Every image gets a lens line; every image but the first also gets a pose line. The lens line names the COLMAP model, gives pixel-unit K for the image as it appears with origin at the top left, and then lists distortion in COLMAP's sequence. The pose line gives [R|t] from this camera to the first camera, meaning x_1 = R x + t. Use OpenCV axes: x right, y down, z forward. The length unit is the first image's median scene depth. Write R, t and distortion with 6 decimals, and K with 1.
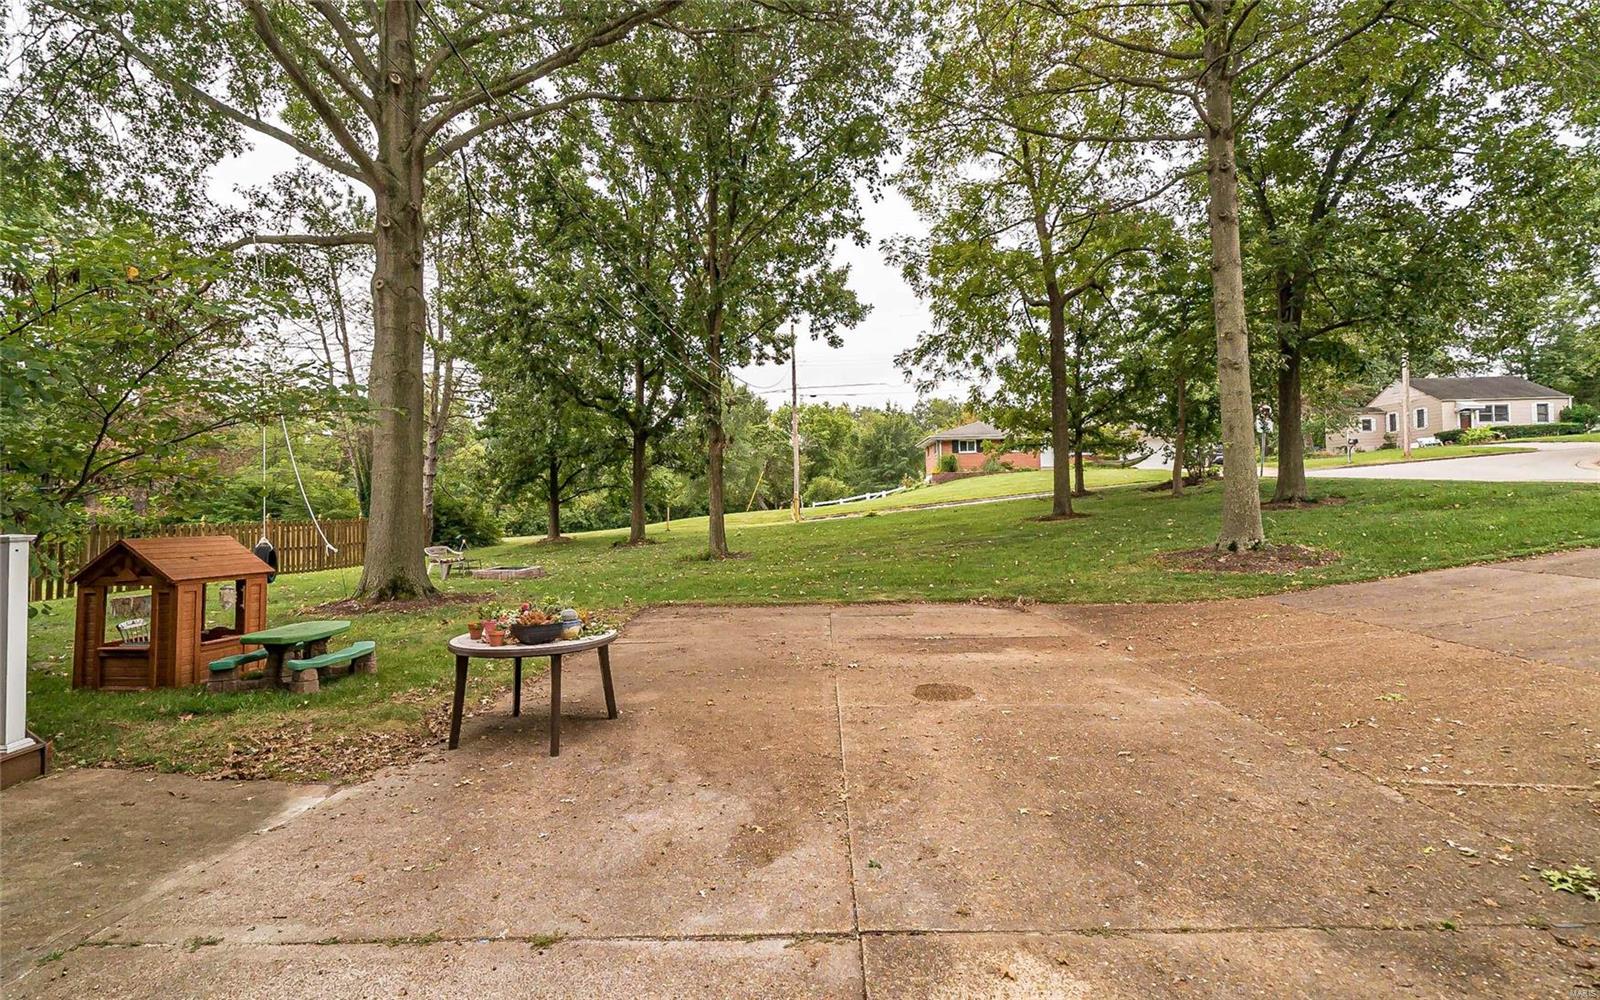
lens RADIAL K [[748.9, 0, 822.4], [0, 748.9, 460.4], [0, 0, 1]] dist [-0.002298, 0.000801]
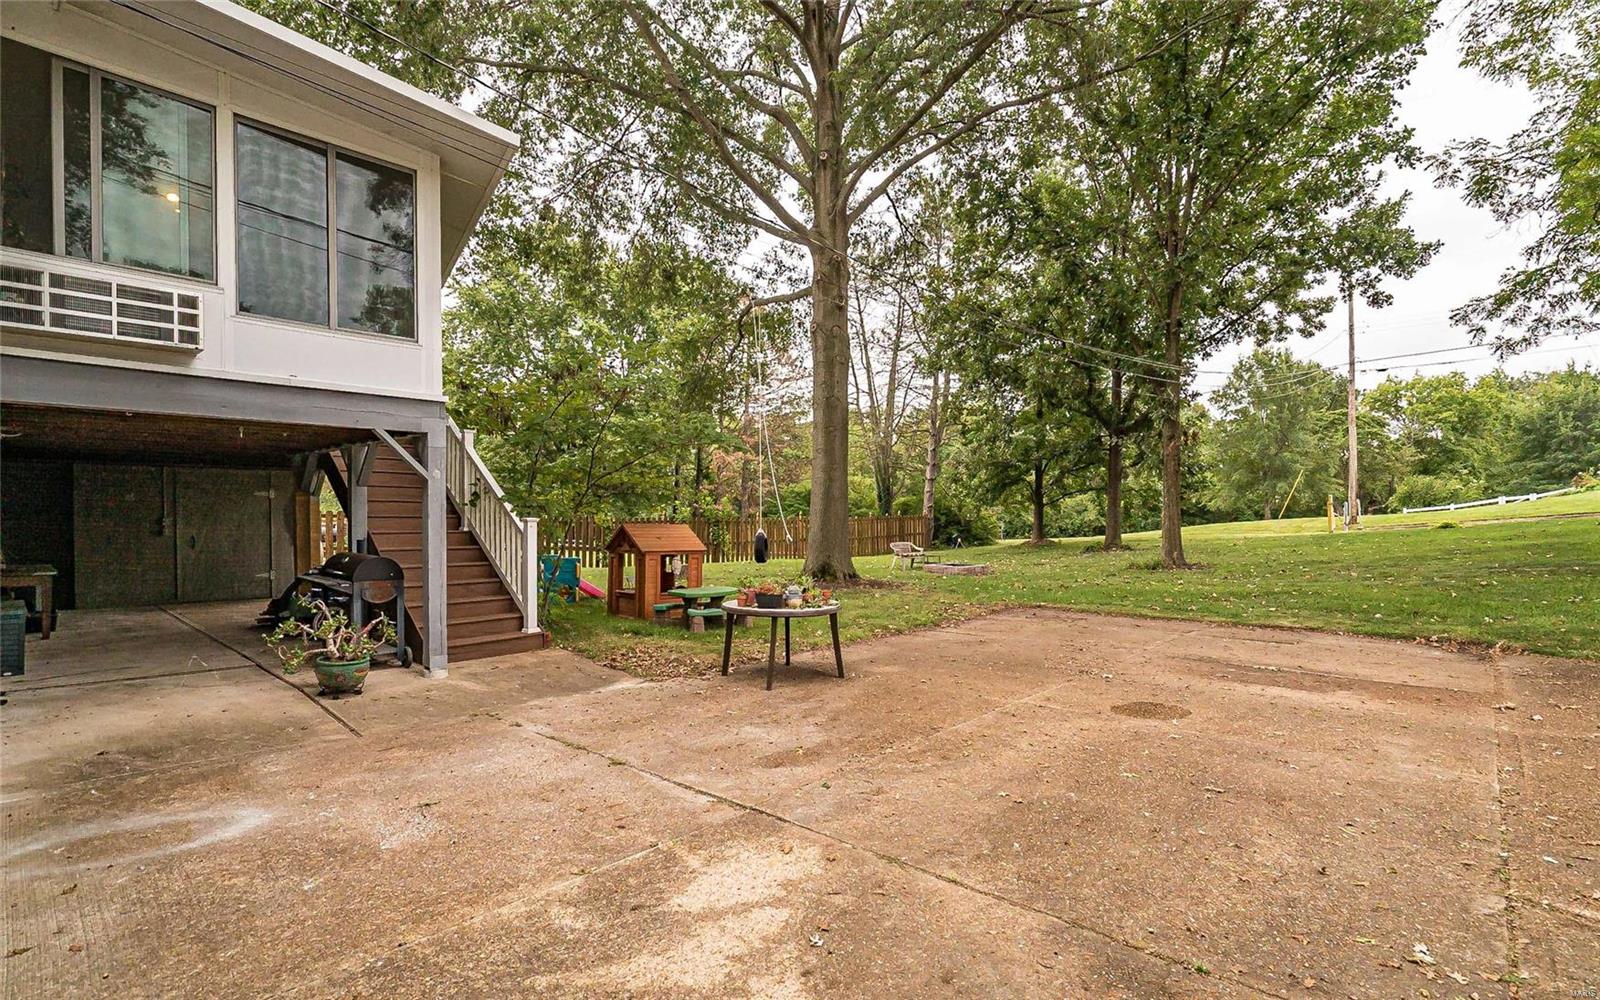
lens RADIAL K [[786.0, 0, 800.0], [0, 786.0, 500.0], [0, 0, 1]] dist [-0.008353, 0.000946]
pose [[0.750030, 0.006595, -0.661371, 0.254528], [0.026397, 0.998855, 0.039896, -0.002610], [0.660877, -0.047381, 0.748997, -0.006772]]
